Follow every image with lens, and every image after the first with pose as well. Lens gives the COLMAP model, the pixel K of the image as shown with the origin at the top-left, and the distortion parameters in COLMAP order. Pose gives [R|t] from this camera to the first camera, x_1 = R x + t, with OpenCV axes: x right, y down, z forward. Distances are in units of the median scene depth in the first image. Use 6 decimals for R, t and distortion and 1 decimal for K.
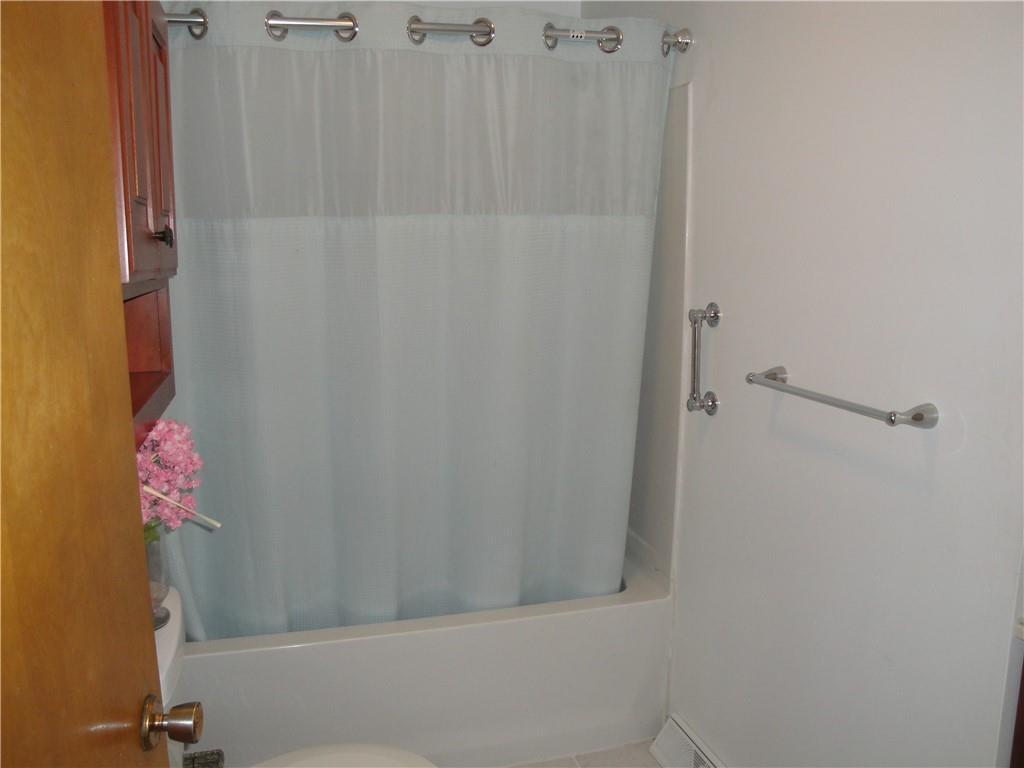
lens RADIAL K [[823.9, 0, 511.1], [0, 823.9, 395.8], [0, 0, 1]] dist [-0.161708, 0.148898]
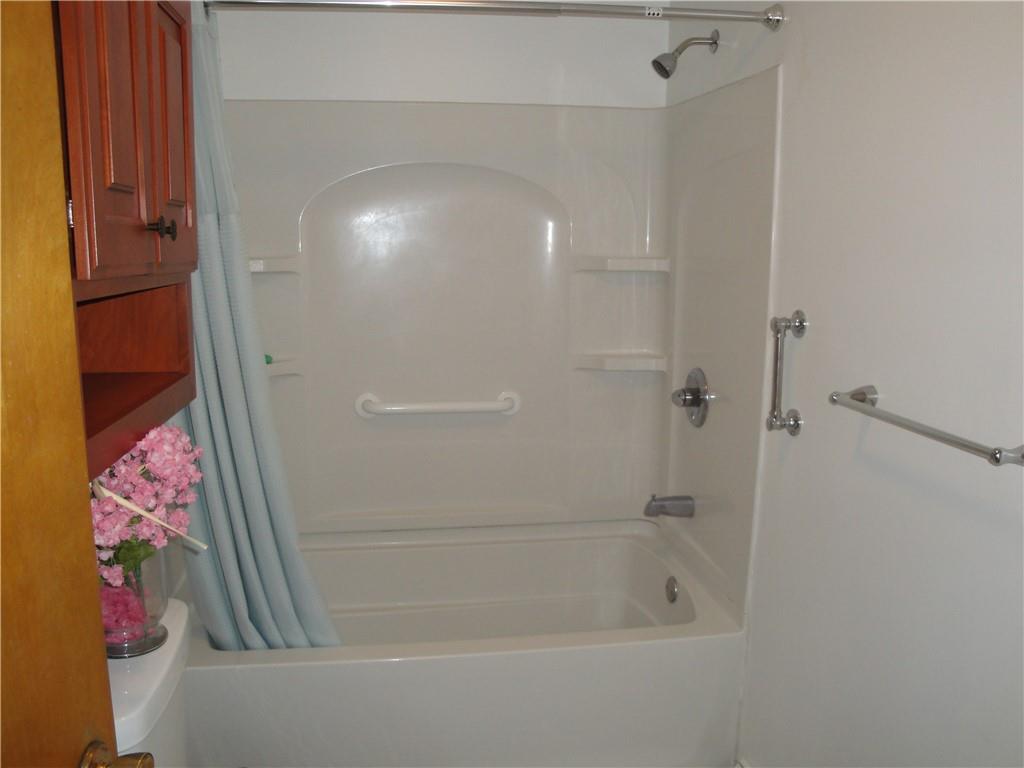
lens RADIAL K [[842.3, 0, 506.4], [0, 842.3, 393.8], [0, 0, 1]] dist [-0.171934, 0.150267]
pose [[0.992081, 0.033607, -0.121024, 0.067692], [-0.033765, 0.999430, 0.000747, -0.020426], [0.120980, 0.003345, 0.992649, 0.101904]]
